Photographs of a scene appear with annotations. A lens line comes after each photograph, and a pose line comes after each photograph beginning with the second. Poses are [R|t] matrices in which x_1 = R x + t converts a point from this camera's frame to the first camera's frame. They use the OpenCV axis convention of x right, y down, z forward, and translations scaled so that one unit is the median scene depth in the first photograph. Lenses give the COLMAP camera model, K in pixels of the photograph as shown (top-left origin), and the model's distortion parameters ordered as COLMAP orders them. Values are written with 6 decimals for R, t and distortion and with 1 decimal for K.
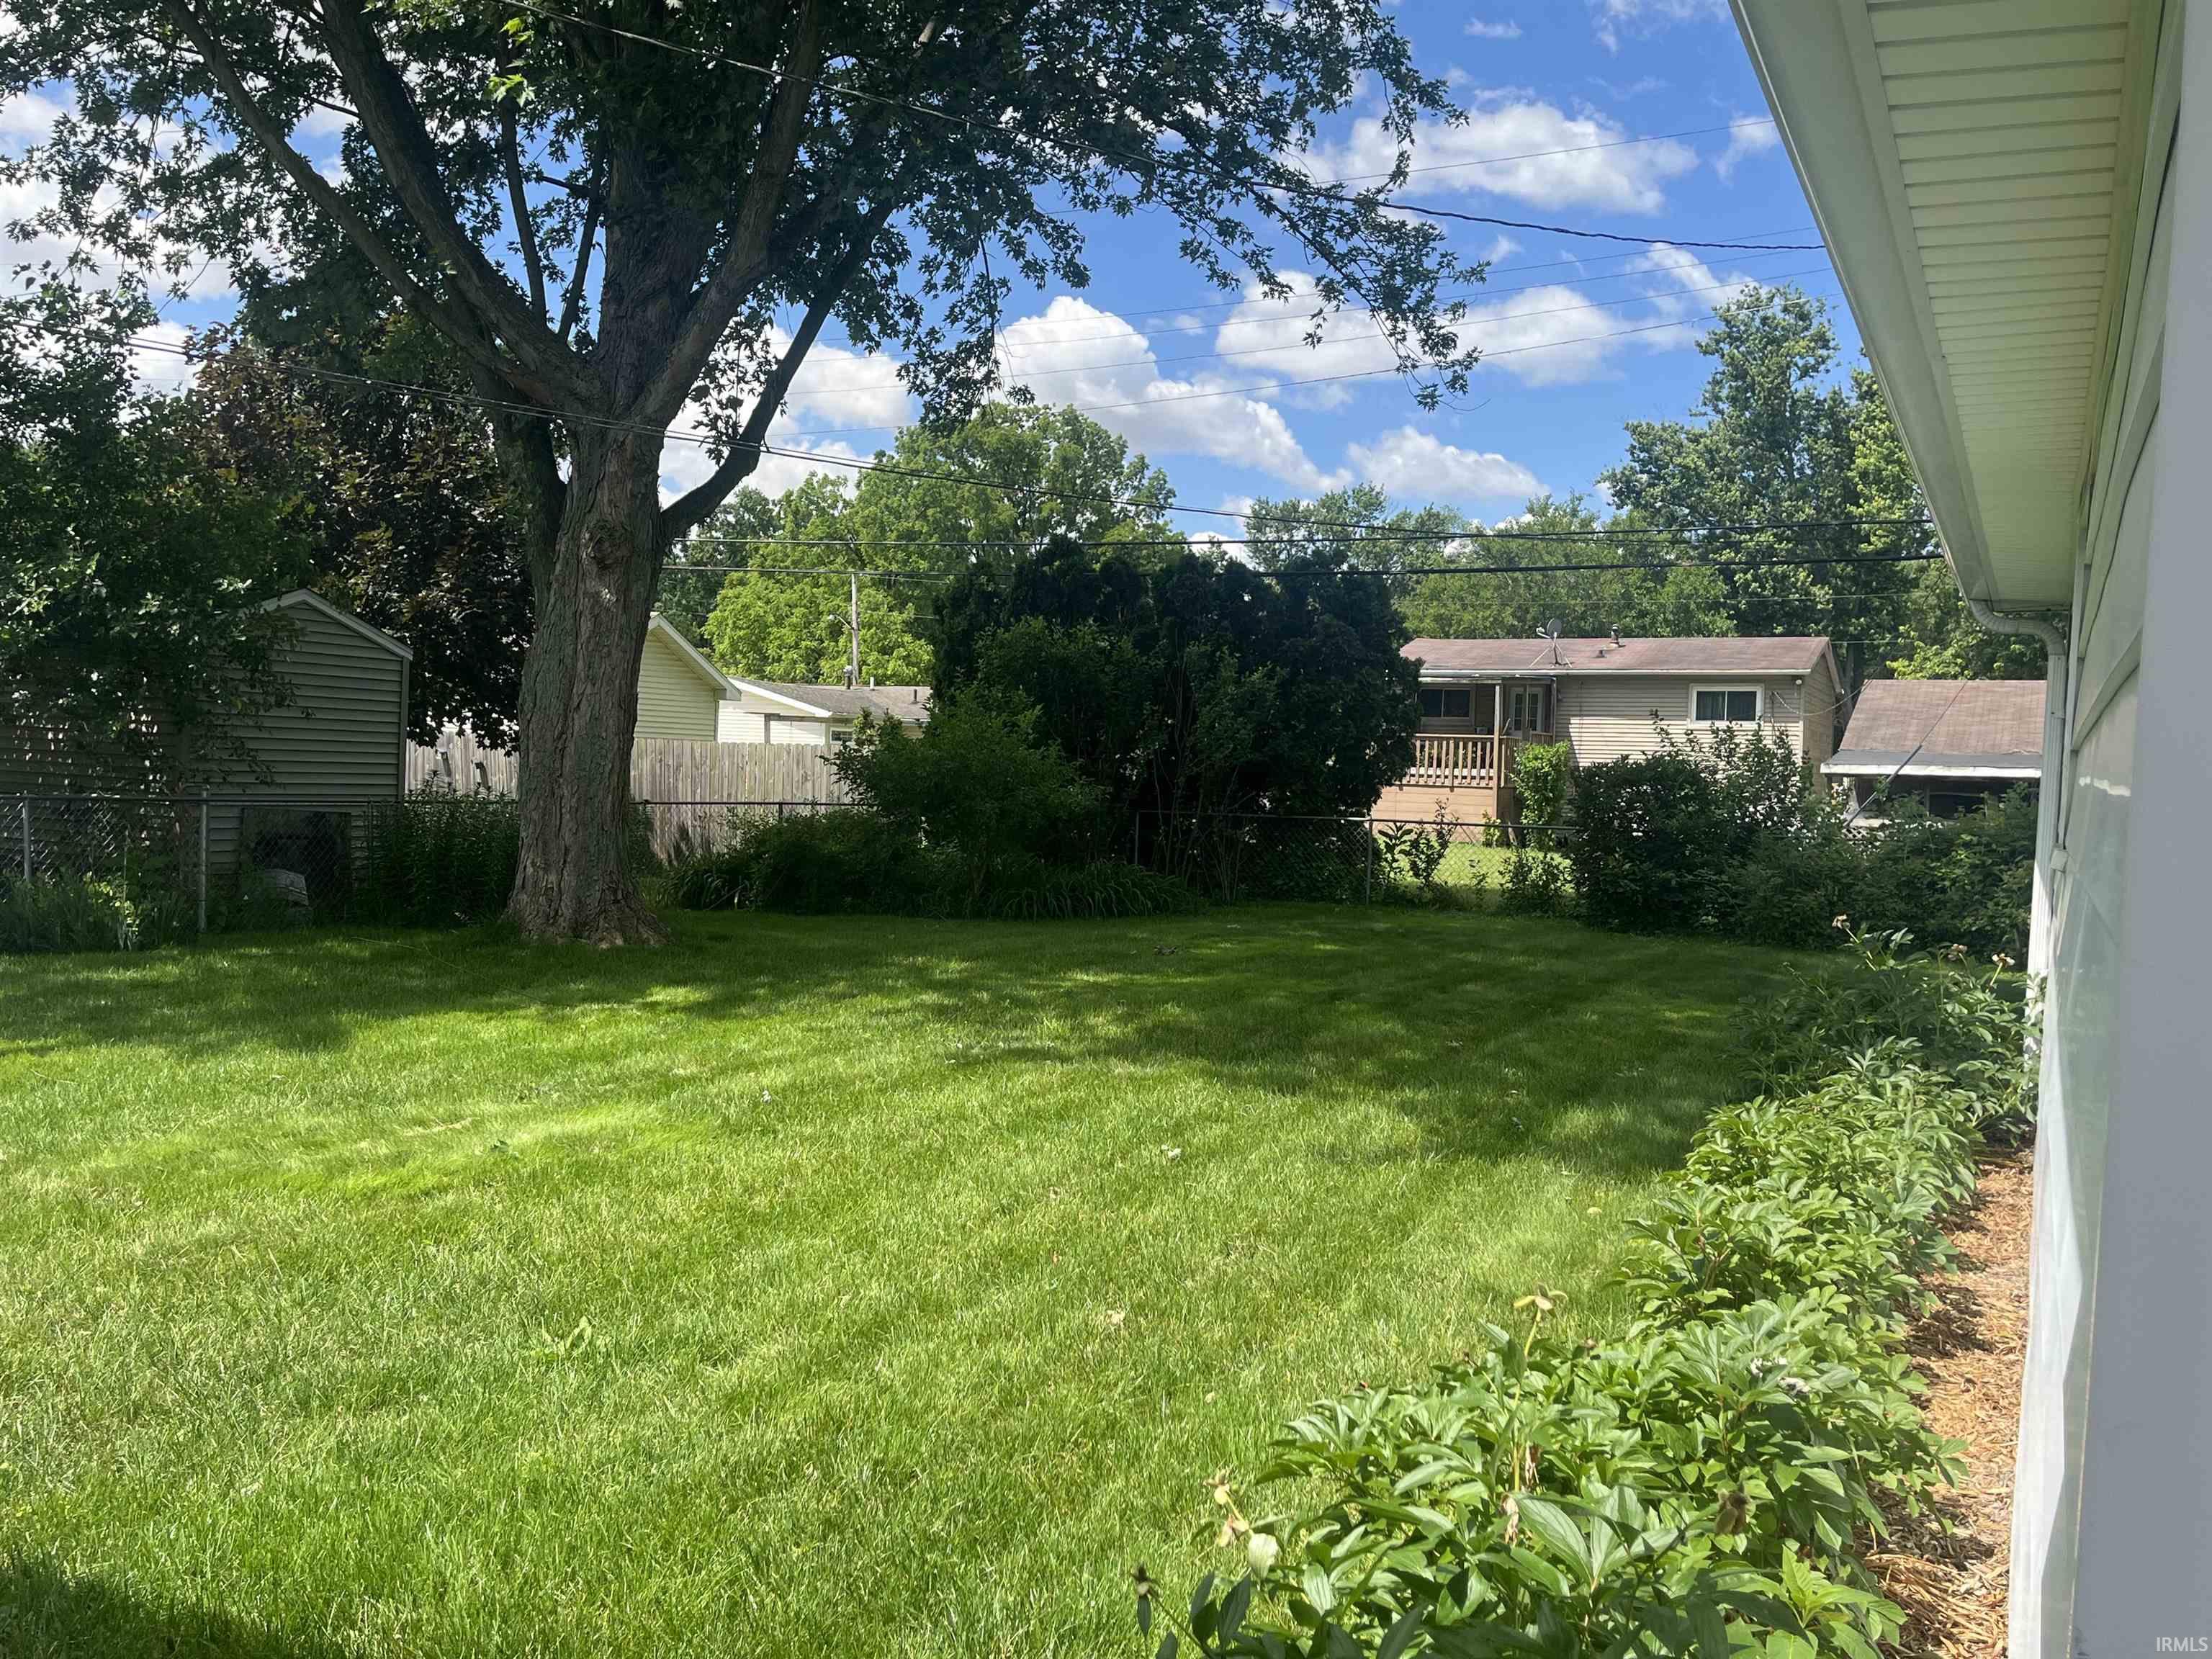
lens RADIAL K [[1959.4, 0, 1102.6], [0, 1959.4, 831.4], [0, 0, 1]] dist [0.046521, 0.000323]
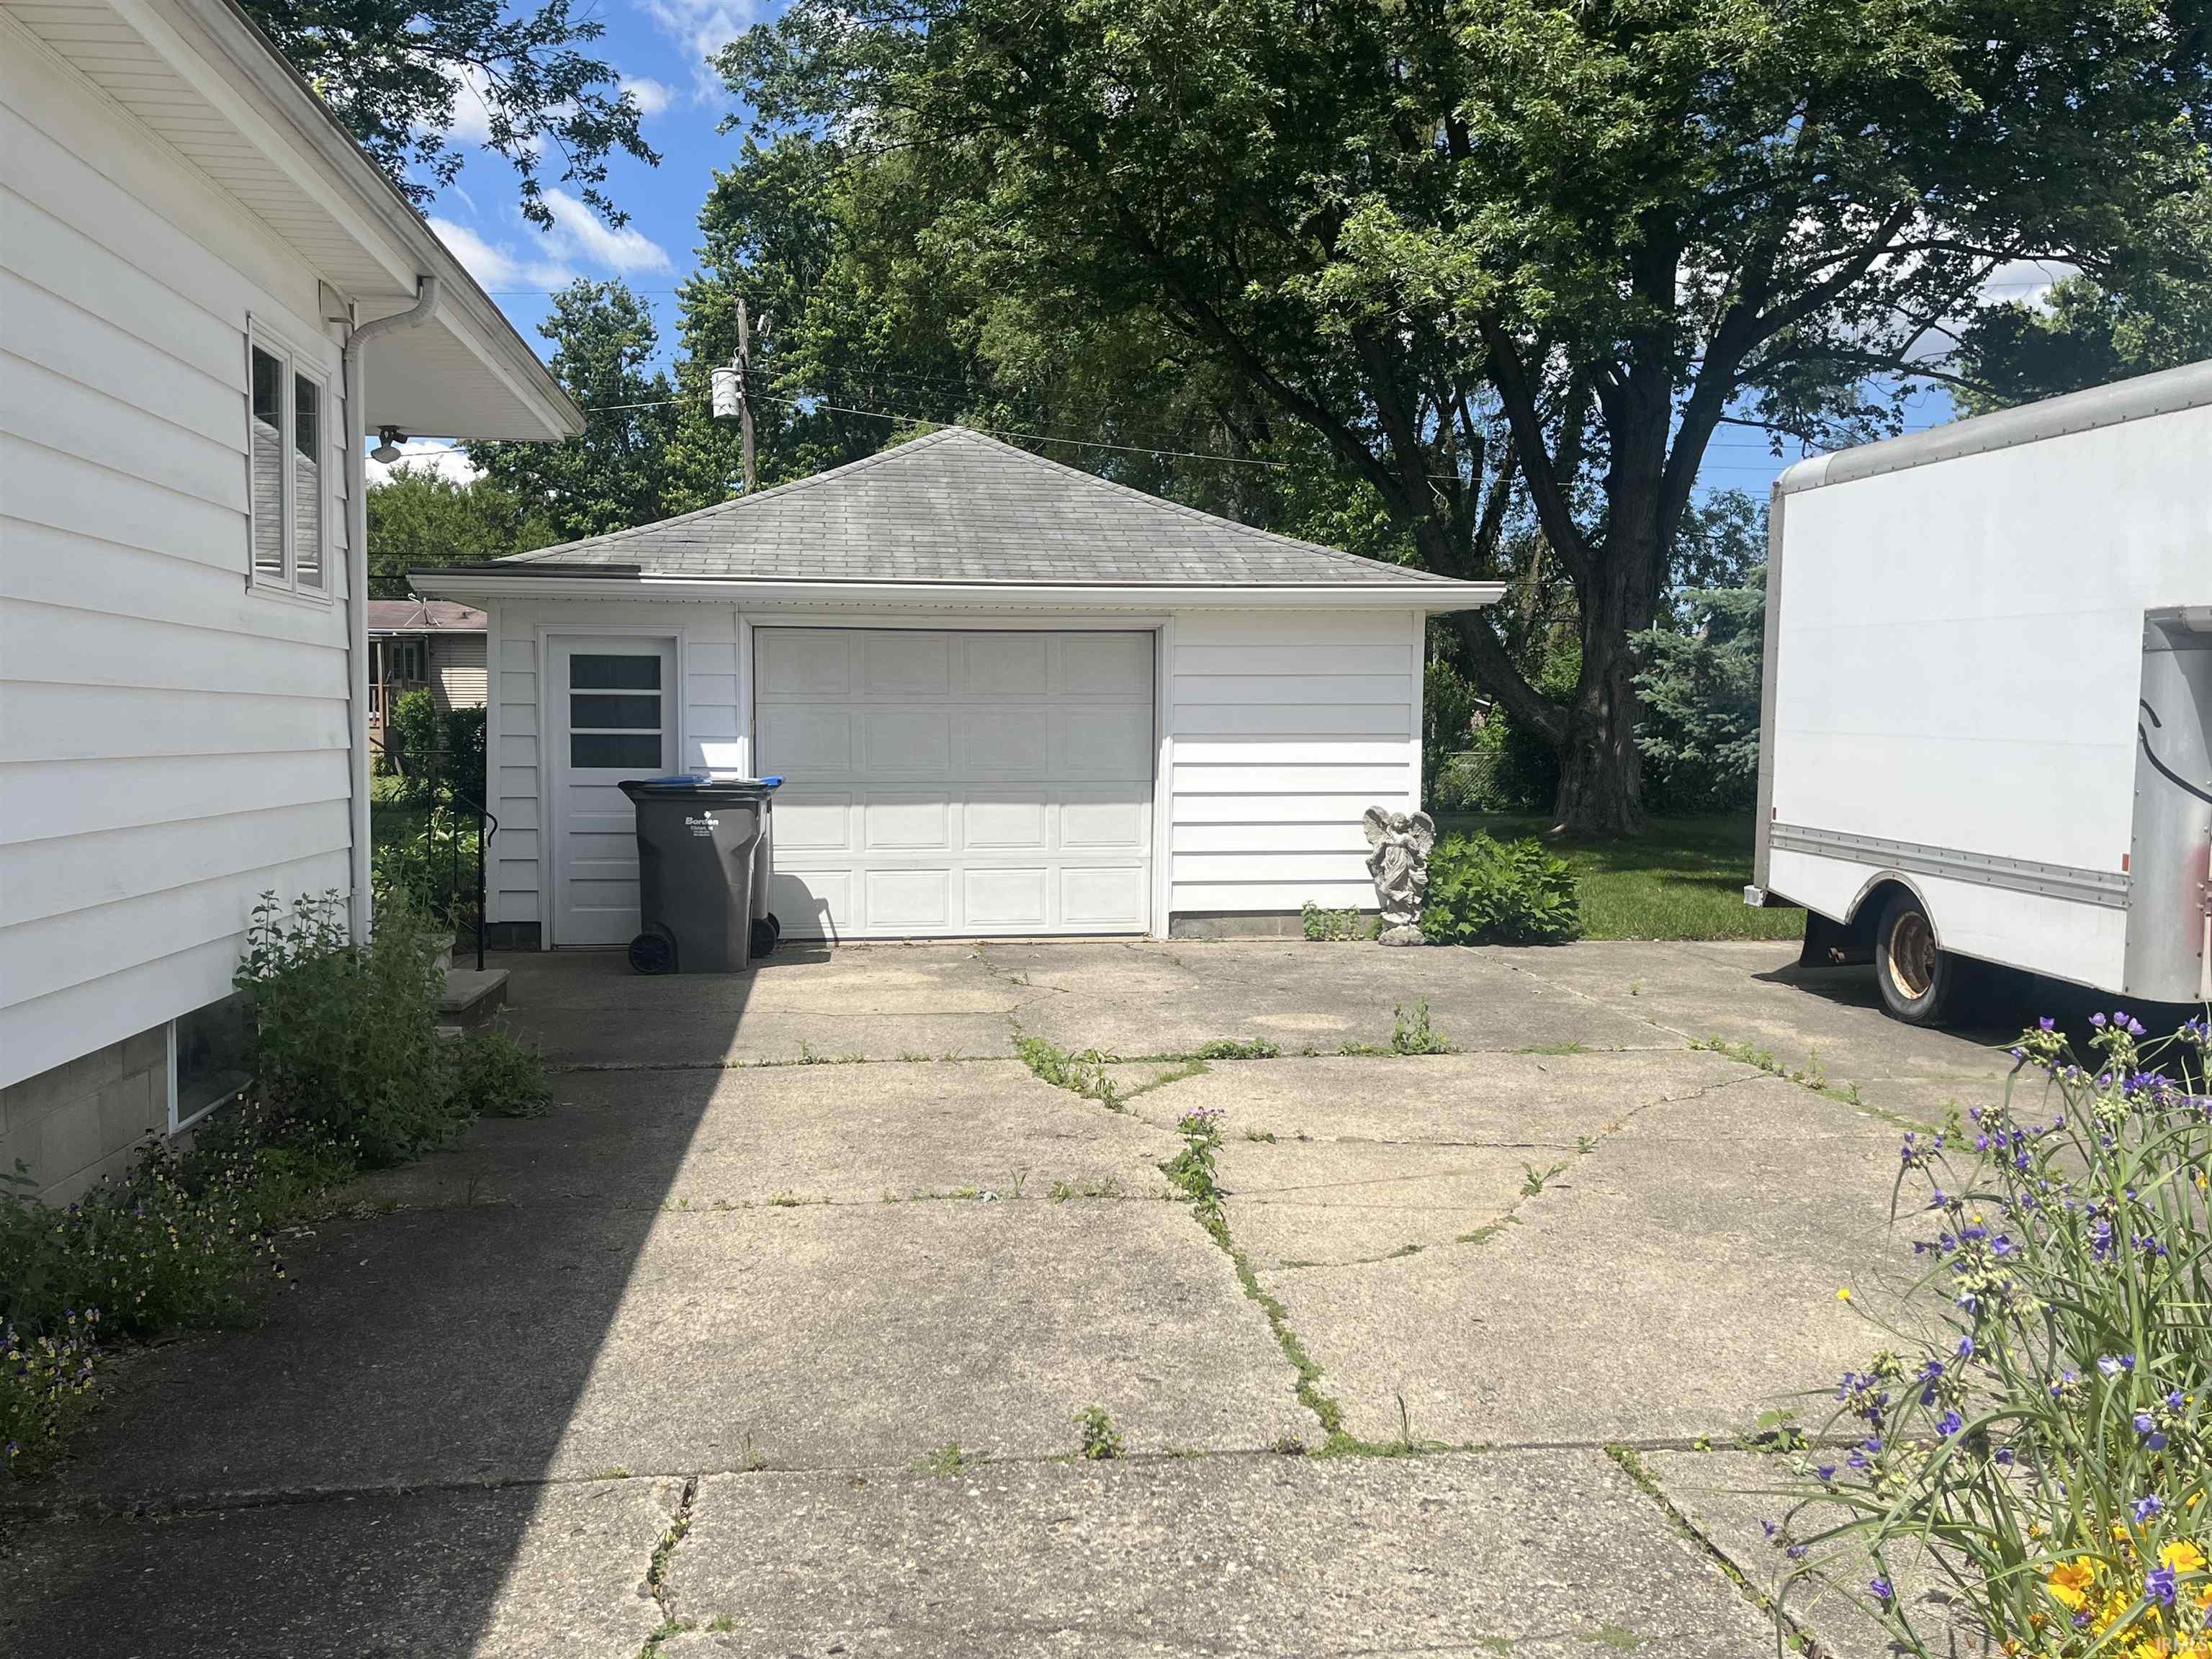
lens RADIAL K [[1959.4, 0, 1102.6], [0, 1959.4, 831.5], [0, 0, 1]] dist [0.046521, 0.000323]
pose [[0.848837, -0.052664, 0.526025, -0.029321], [0.036108, 0.998478, 0.041697, 0.003127], [-0.527420, -0.016401, 0.849446, -0.120299]]
